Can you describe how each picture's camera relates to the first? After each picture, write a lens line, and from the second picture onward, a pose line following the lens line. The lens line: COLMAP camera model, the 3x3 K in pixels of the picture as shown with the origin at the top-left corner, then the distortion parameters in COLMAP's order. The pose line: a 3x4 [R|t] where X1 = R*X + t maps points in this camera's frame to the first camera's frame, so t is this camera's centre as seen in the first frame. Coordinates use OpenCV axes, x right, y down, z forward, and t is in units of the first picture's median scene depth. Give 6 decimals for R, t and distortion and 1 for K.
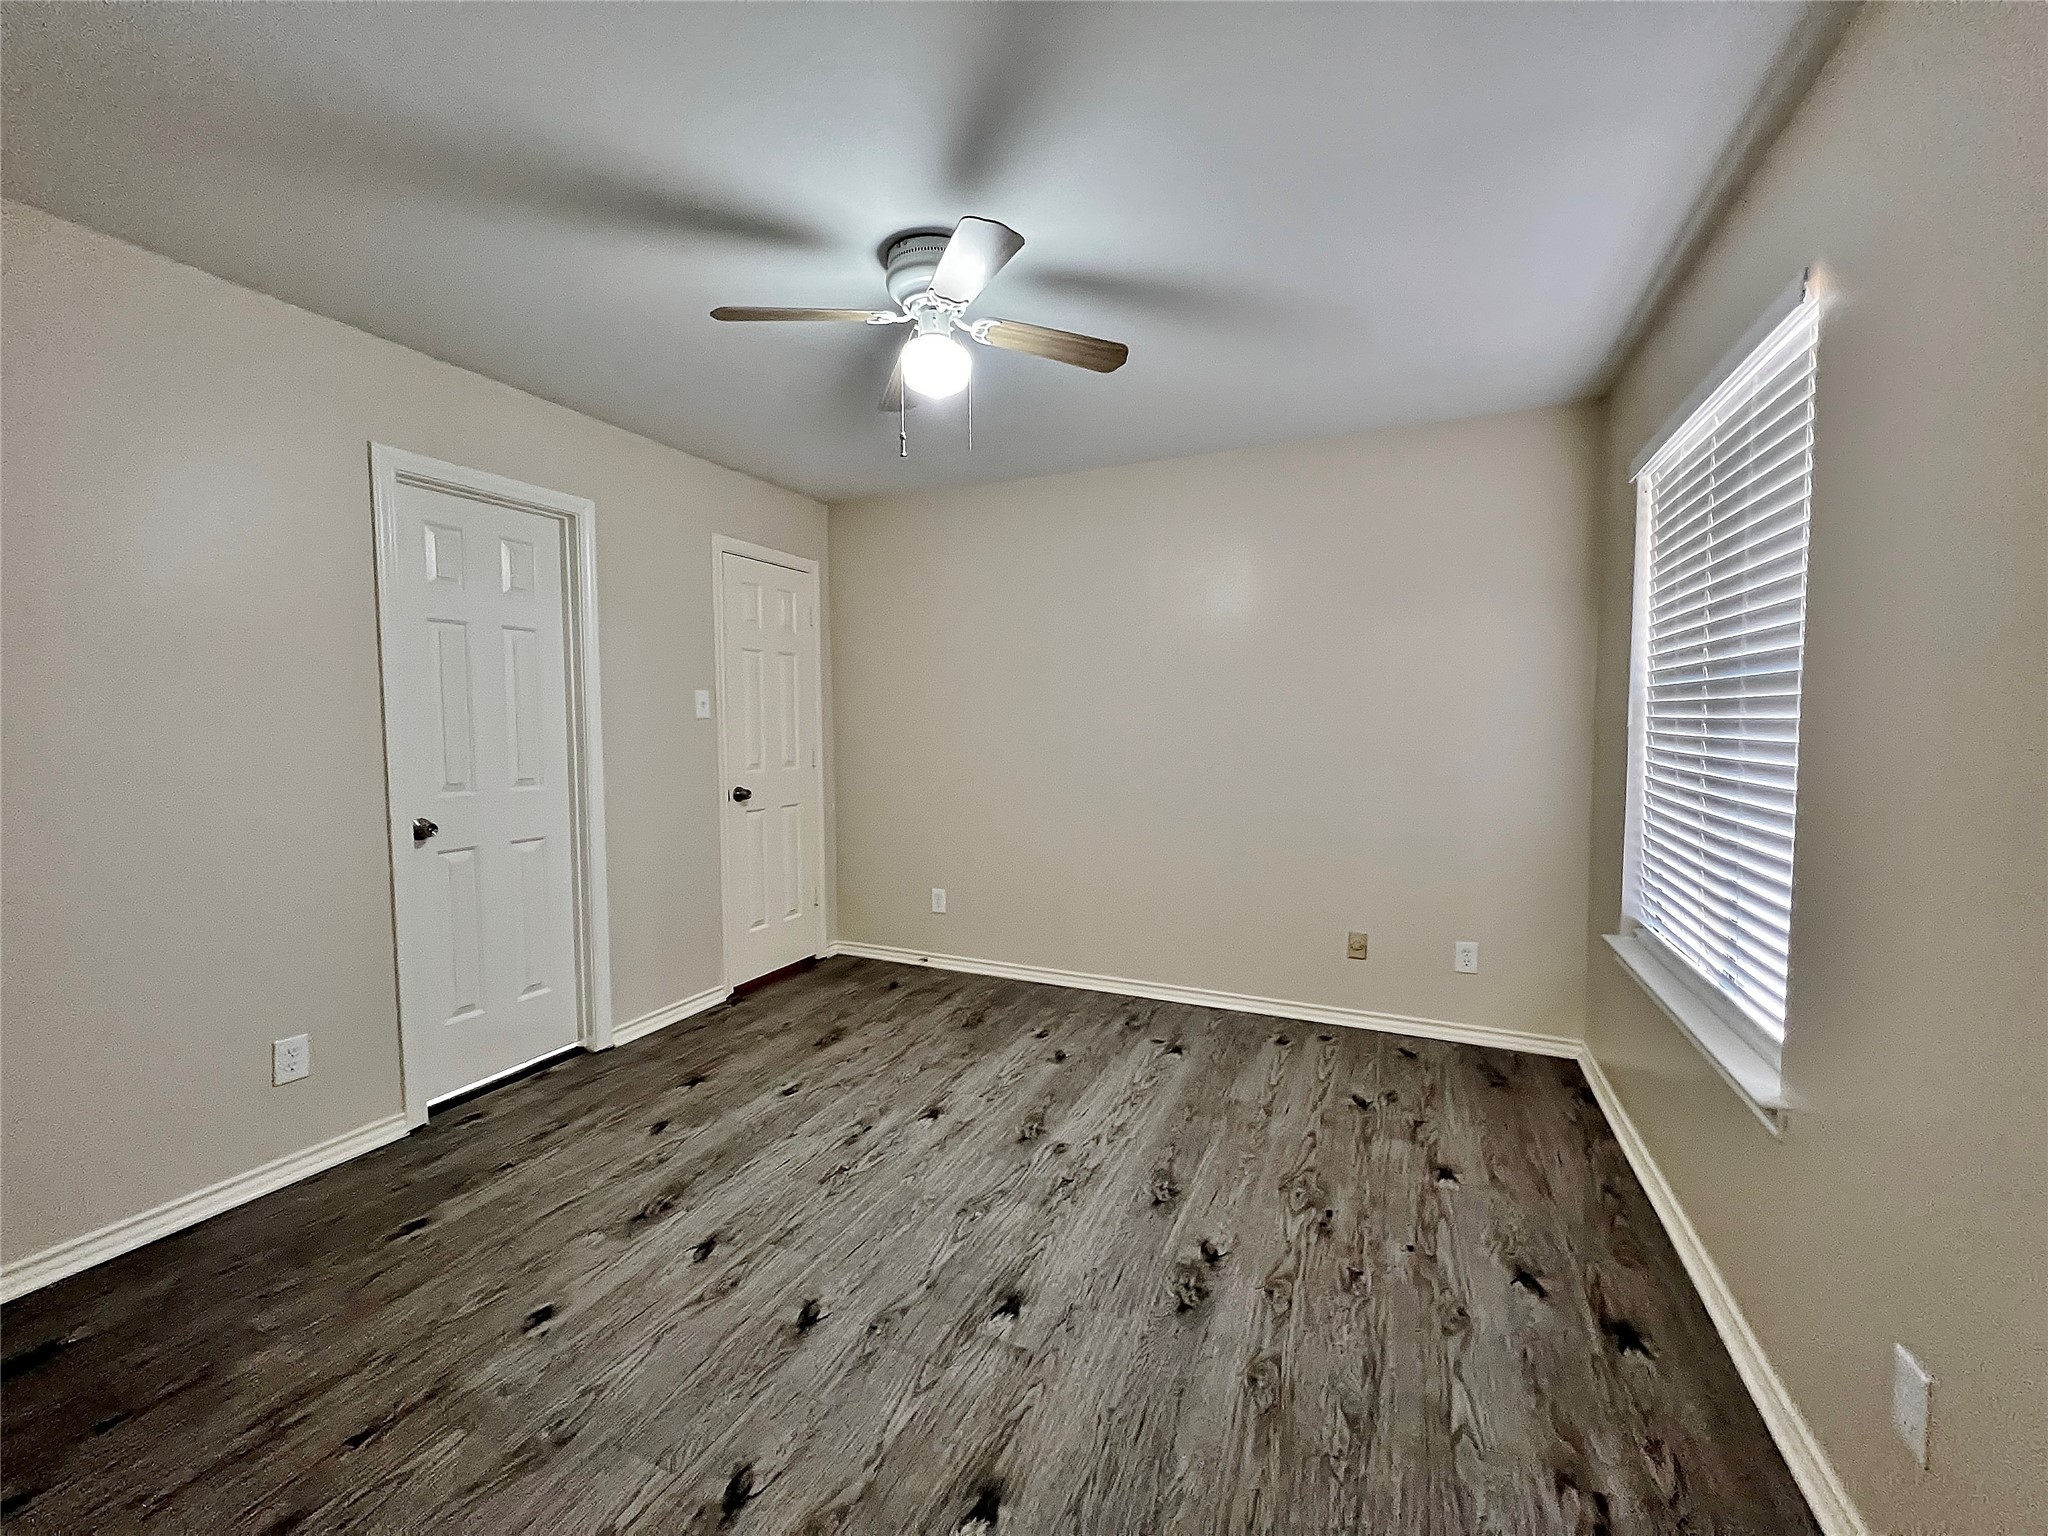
lens RADIAL K [[824.9, 0, 1026.6], [0, 824.9, 761.9], [0, 0, 1]] dist [-0.000868, -0.000005]
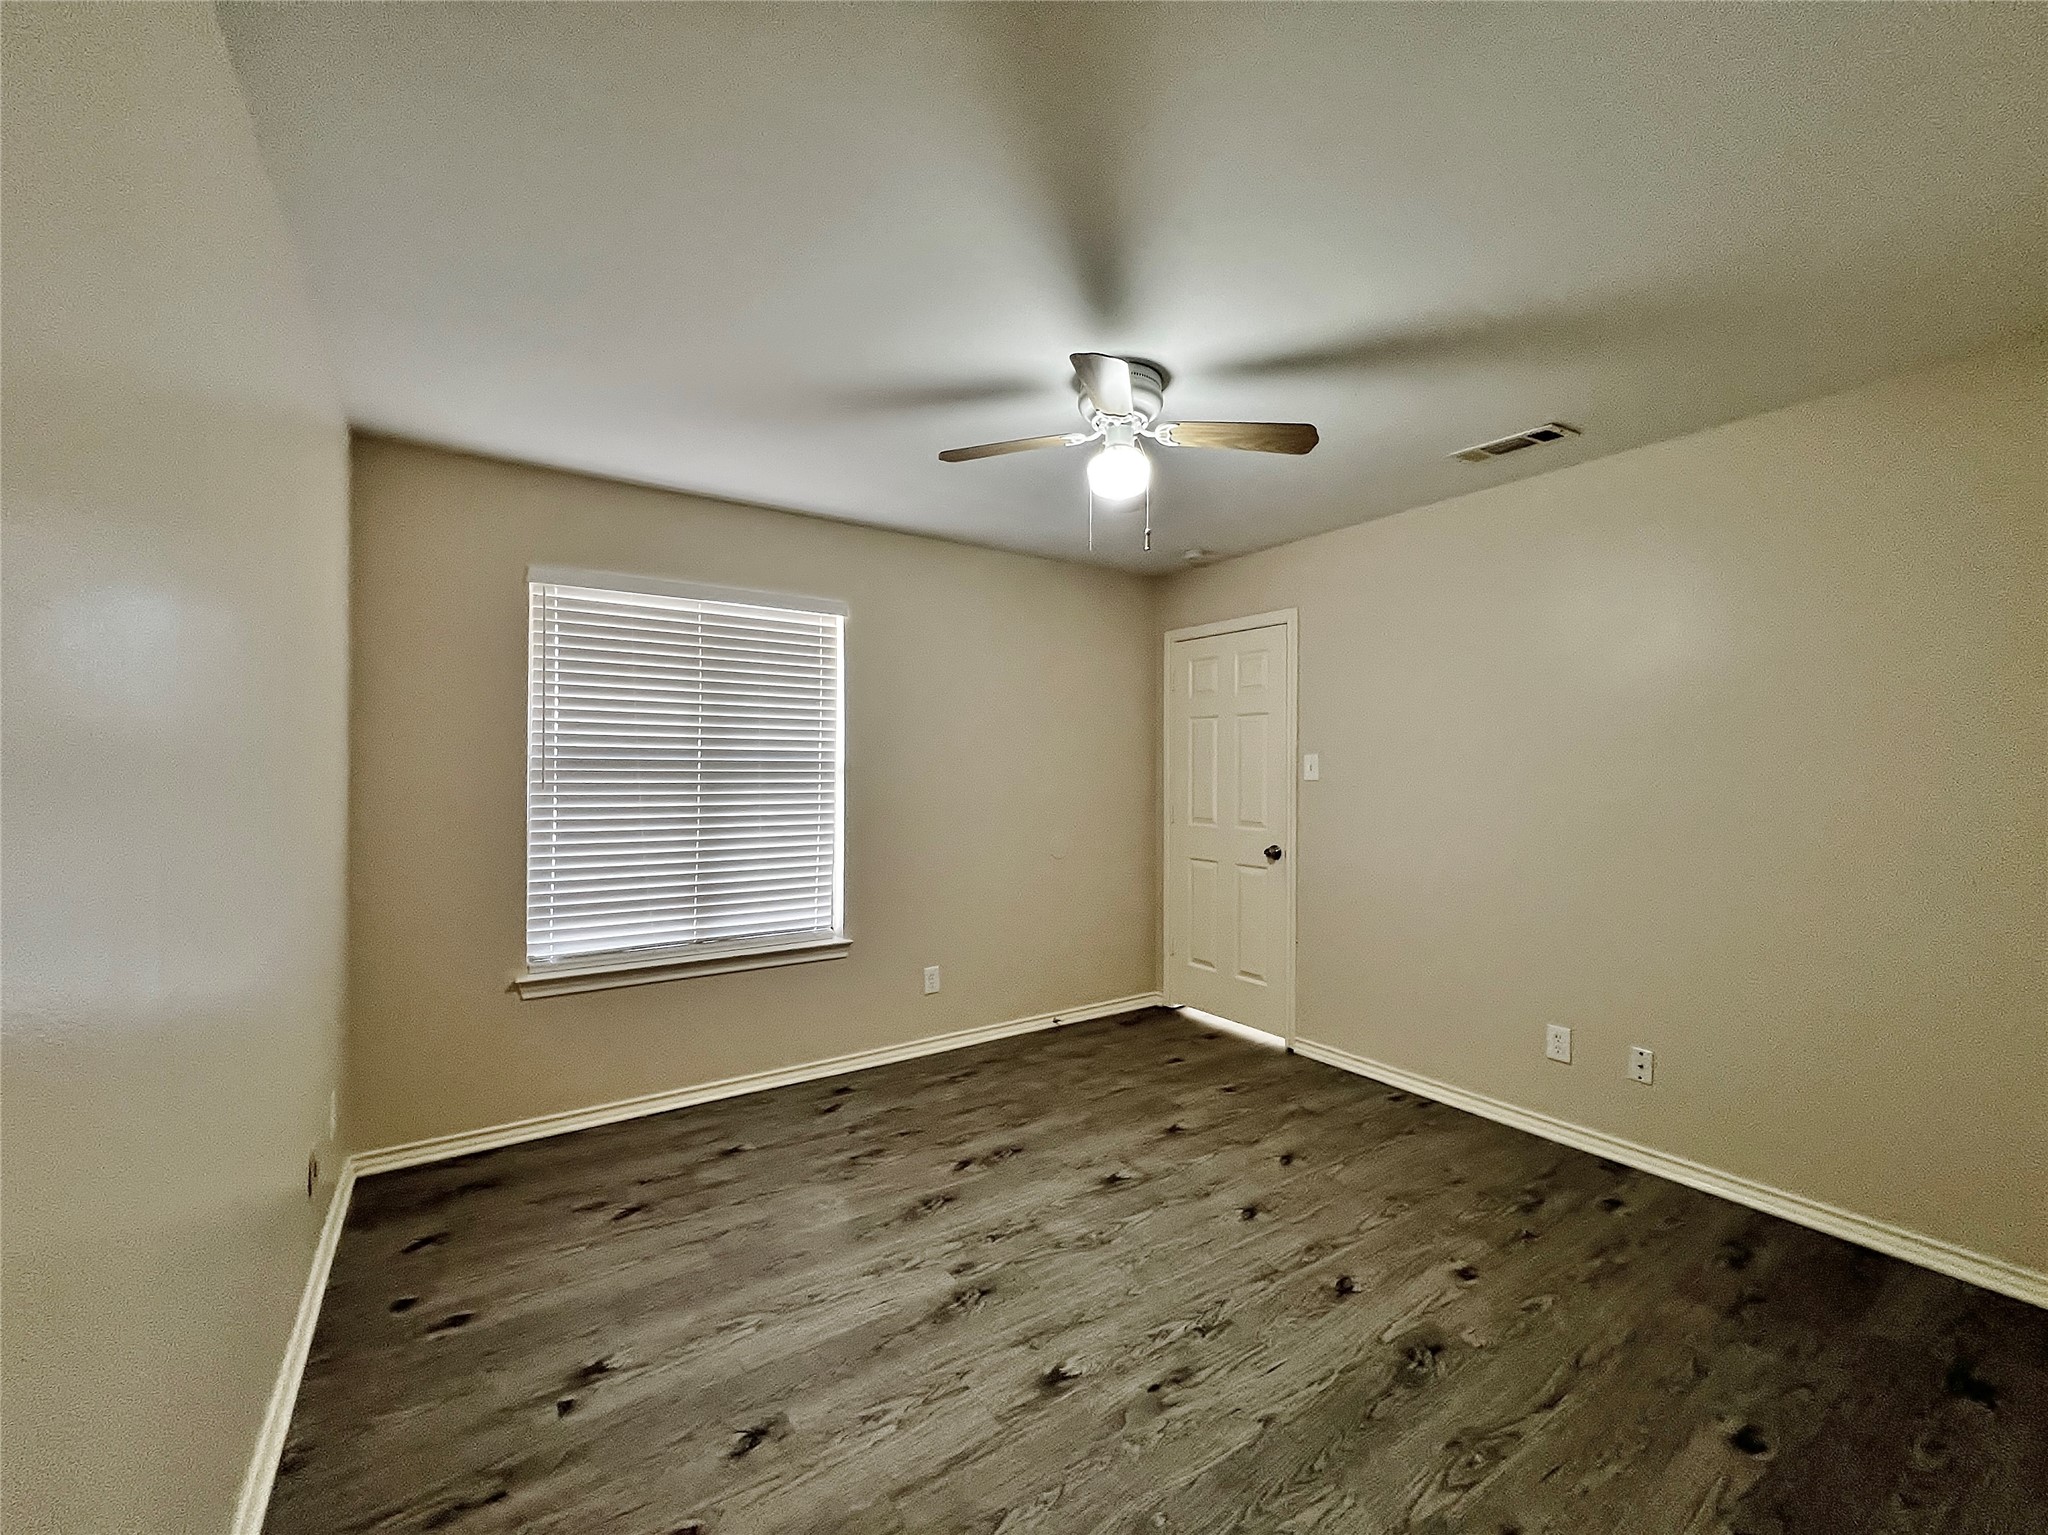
lens RADIAL K [[824.2, 0, 1023.6], [0, 824.2, 773.9], [0, 0, 1]] dist [-0.004195, 0.000753]
pose [[-0.853661, -0.000670, 0.520829, -0.505758], [0.027198, 0.998577, 0.045864, -0.110307], [-0.520119, 0.053318, -0.852428, 1.790583]]
